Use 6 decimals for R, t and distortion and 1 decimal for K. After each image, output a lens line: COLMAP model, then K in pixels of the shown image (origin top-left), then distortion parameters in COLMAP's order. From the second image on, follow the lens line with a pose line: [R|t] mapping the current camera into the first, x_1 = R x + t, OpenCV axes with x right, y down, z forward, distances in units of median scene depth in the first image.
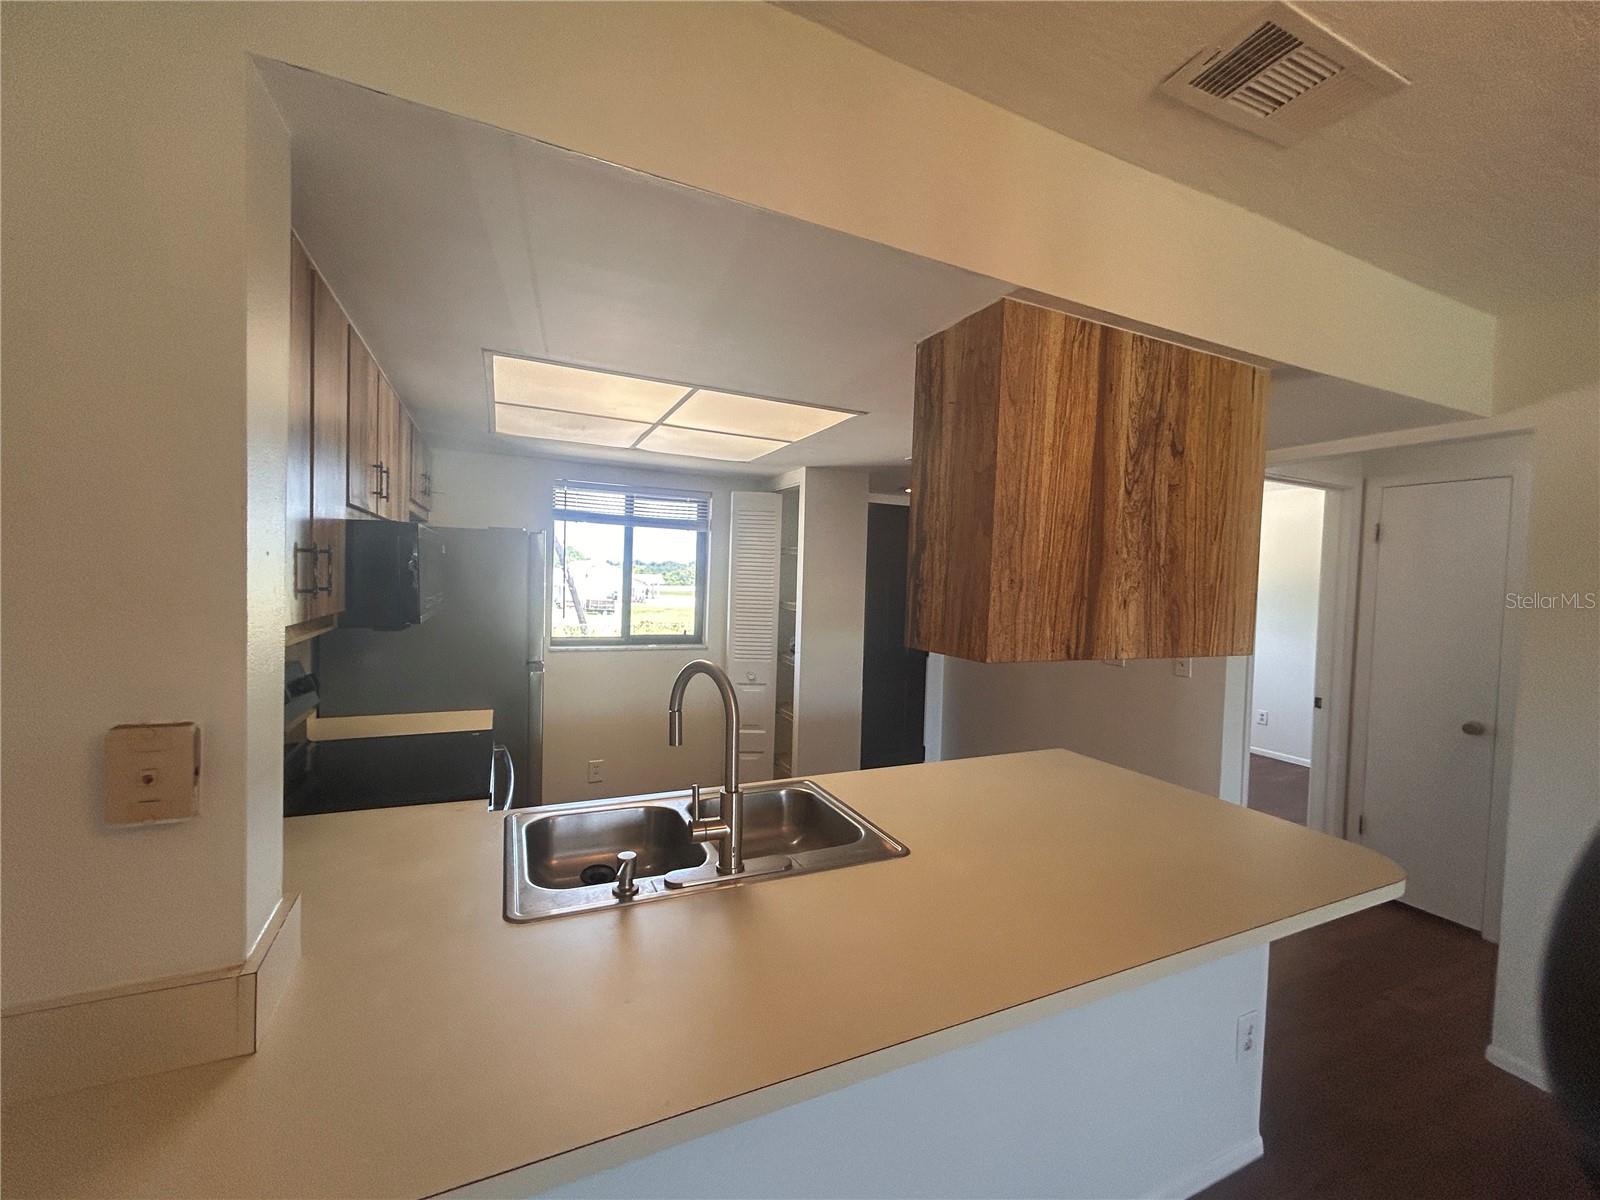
lens RADIAL K [[641.7, 0, 800.0], [0, 641.7, 600.0], [0, 0, 1]] dist [-0.001770, 0.003226]
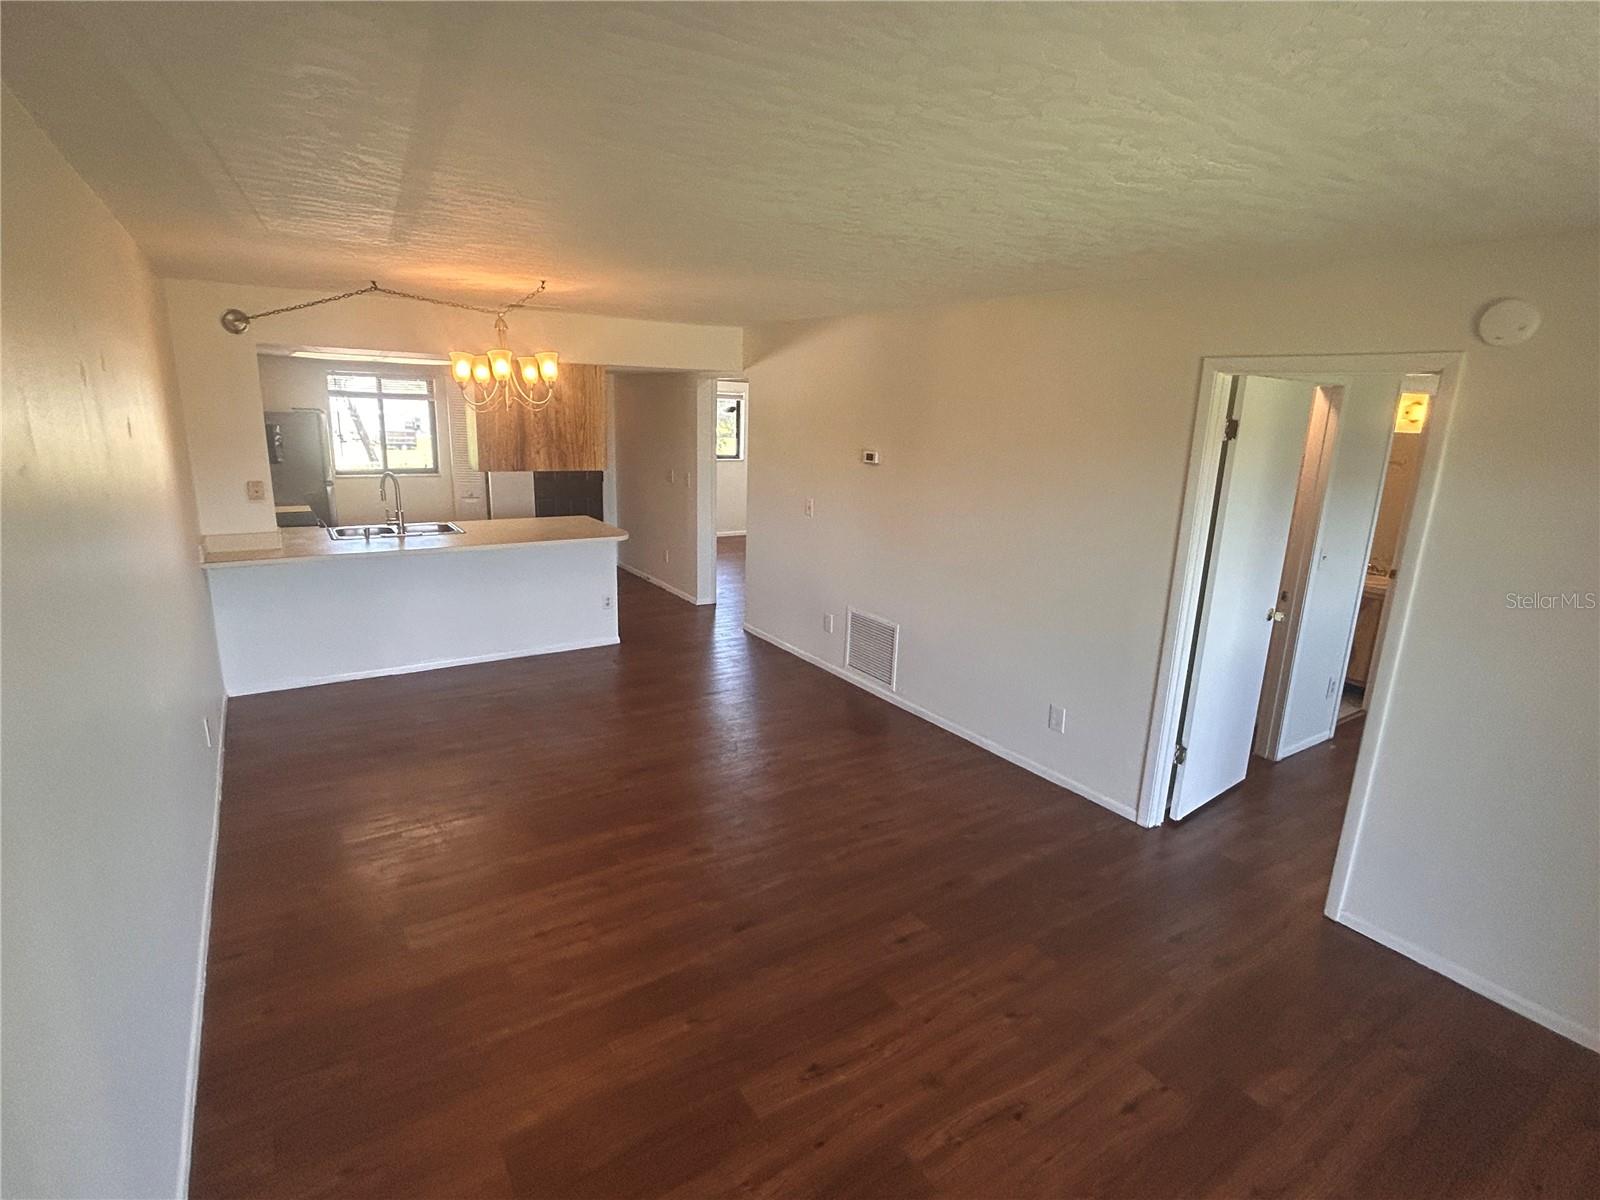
lens RADIAL K [[815.8, 0, 800.0], [0, 815.8, 600.0], [0, 0, 1]] dist [0.002678, 0.000248]
pose [[0.989604, -0.034169, 0.139699, 1.139634], [0.004499, 0.978245, 0.207403, -0.103628], [-0.143747, -0.204619, 0.968229, -2.970748]]
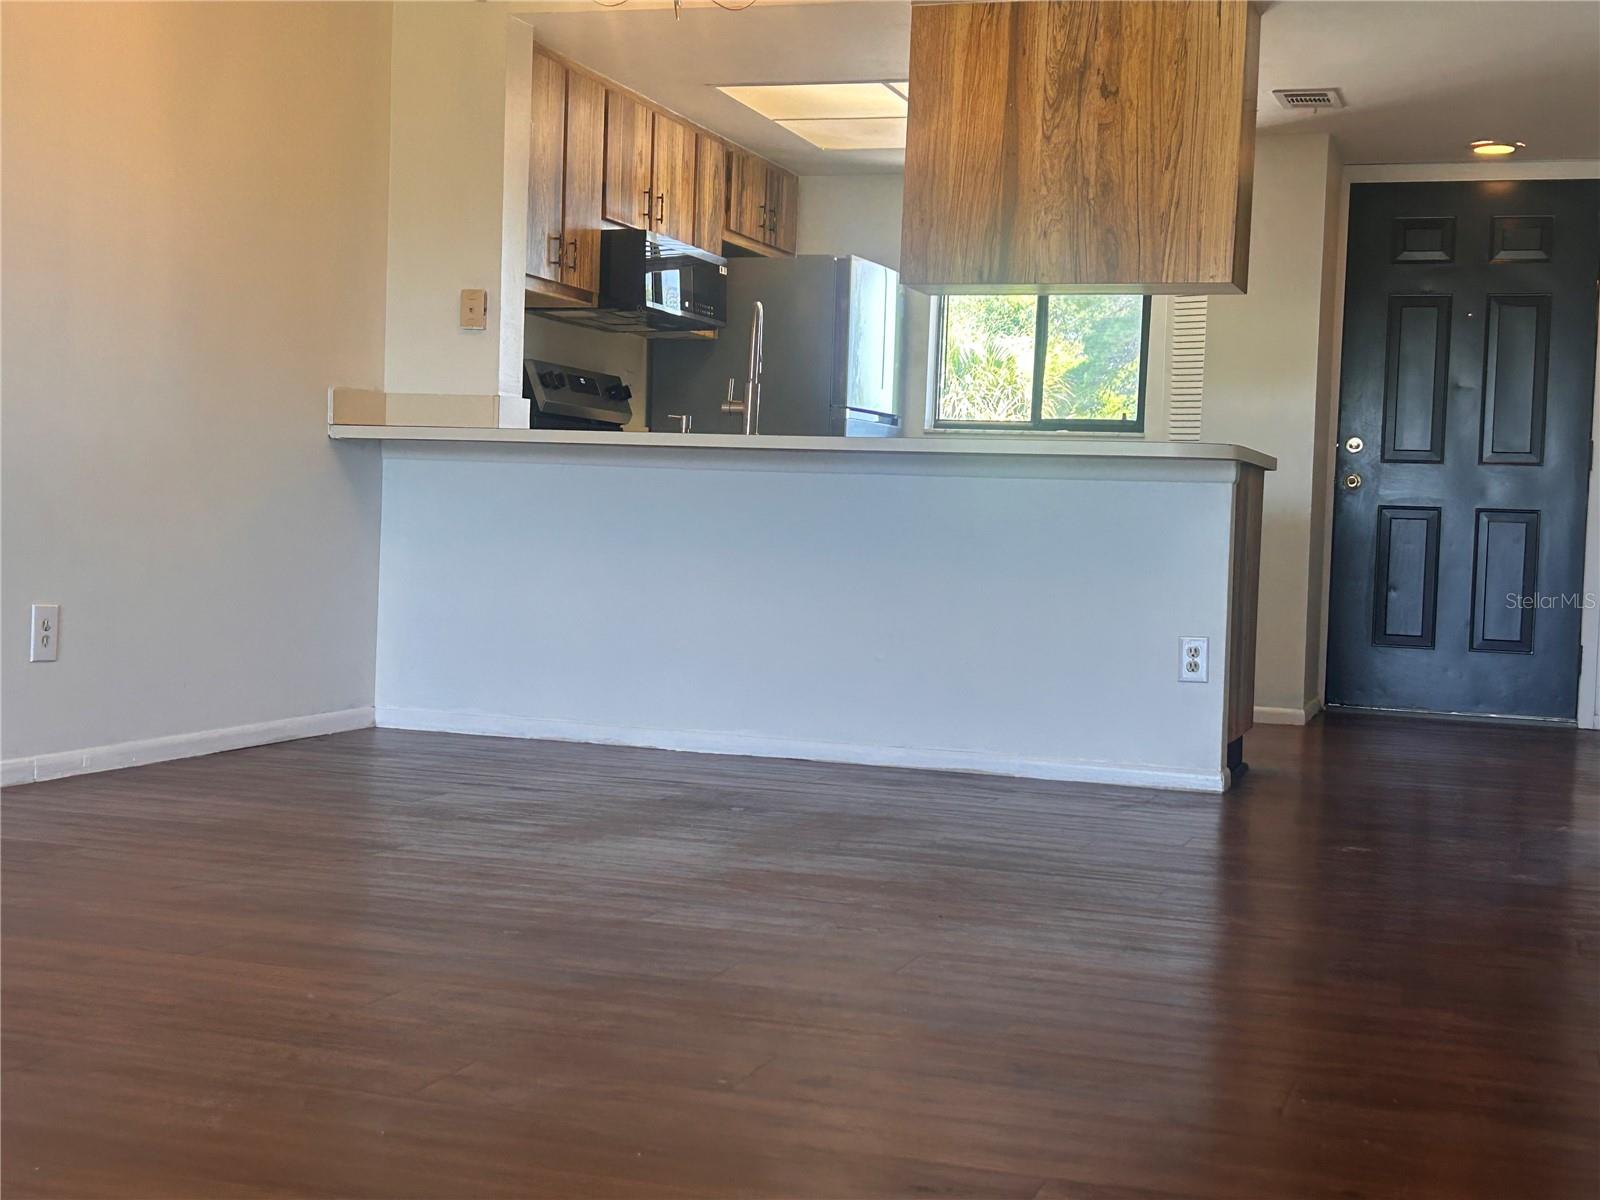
lens RADIAL K [[2098.3, 0, 800.0], [0, 2098.3, 600.0], [0, 0, 1]] dist [0.167639, -0.514009]
pose [[0.722454, 0.020598, -0.691112, 2.760278], [-0.037175, 0.999268, -0.009078, 0.696596], [0.690419, 0.032250, 0.722691, -1.979598]]
